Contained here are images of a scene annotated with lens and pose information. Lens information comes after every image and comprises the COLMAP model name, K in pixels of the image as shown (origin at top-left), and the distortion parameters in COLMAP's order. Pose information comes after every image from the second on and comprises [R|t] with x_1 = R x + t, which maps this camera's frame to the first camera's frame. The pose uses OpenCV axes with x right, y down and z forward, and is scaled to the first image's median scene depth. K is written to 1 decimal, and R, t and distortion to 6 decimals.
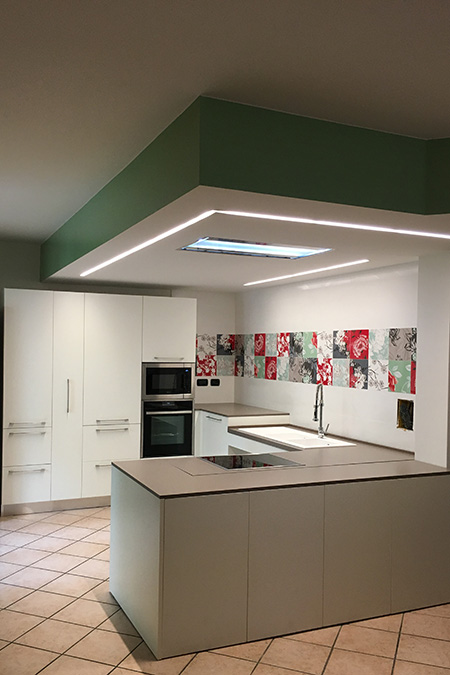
lens RADIAL K [[592.4, 0, 185.7], [0, 592.4, 354.9], [0, 0, 1]] dist [0.053917, -0.007554]
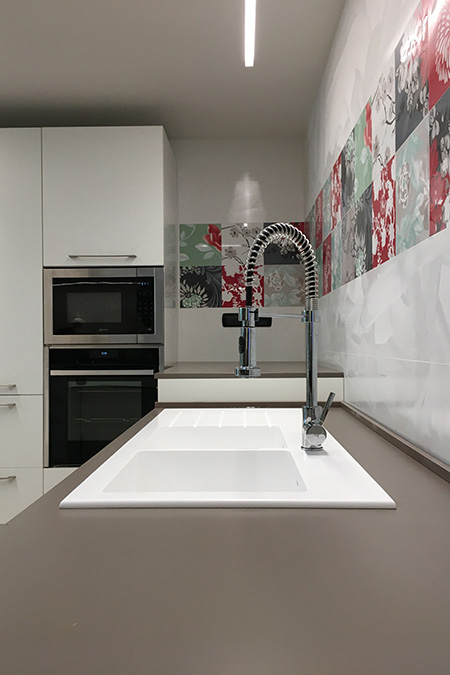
lens RADIAL K [[561.1, 0, 225.0], [0, 561.1, 337.5], [0, 0, 1]] dist [0.039858, -0.003524]
pose [[0.917786, -0.019900, -0.396577, 0.246877], [0.012327, 0.999690, -0.021636, 0.083816], [0.396885, 0.014968, 0.917746, 0.656871]]
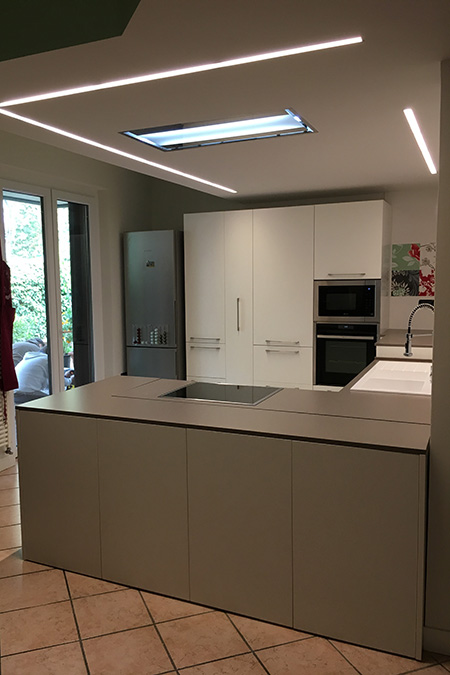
lens RADIAL K [[552.0, 0, 205.4], [0, 552.0, 336.3], [0, 0, 1]] dist [0.053667, -0.000938]
pose [[0.679840, 0.056617, -0.731172, 0.446360], [0.016953, 0.995536, 0.092850, 0.017401], [0.733164, -0.075519, 0.675845, 0.309687]]
